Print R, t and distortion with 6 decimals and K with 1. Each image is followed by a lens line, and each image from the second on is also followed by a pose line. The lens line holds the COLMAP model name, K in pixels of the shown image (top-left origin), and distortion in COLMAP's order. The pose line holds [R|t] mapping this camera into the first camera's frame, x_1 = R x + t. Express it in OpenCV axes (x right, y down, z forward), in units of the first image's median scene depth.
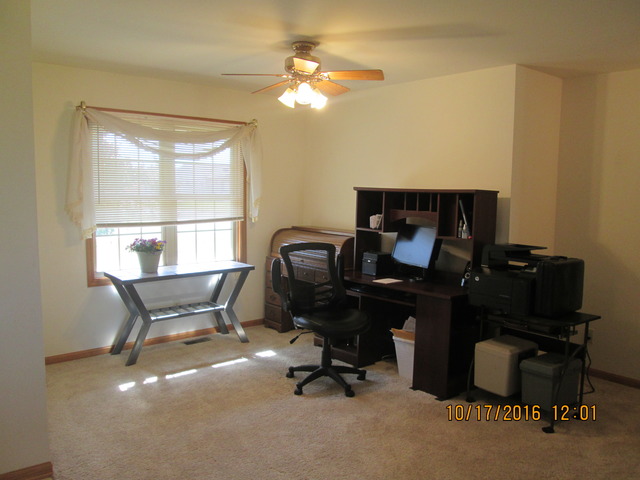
lens RADIAL K [[530.0, 0, 315.1], [0, 530.0, 243.2], [0, 0, 1]] dist [-0.040764, 0.003381]
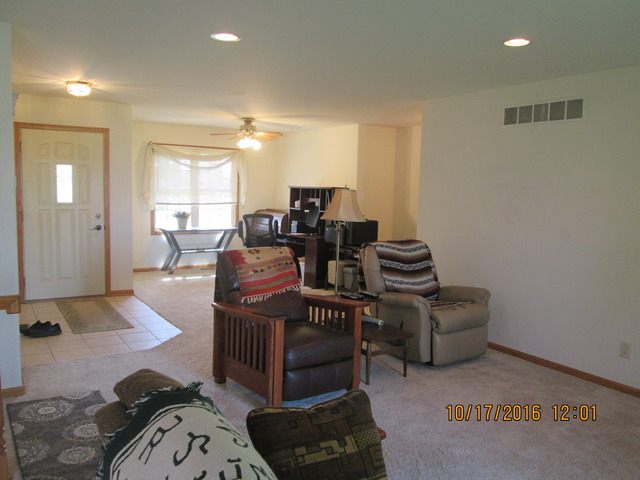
lens RADIAL K [[530.0, 0, 323.1], [0, 530.0, 238.0], [0, 0, 1]] dist [-0.040764, 0.003381]
pose [[0.994515, 0.024737, -0.101630, 0.386635], [-0.026131, 0.999581, -0.012414, 0.097853], [0.101281, 0.015002, 0.994745, -0.849078]]
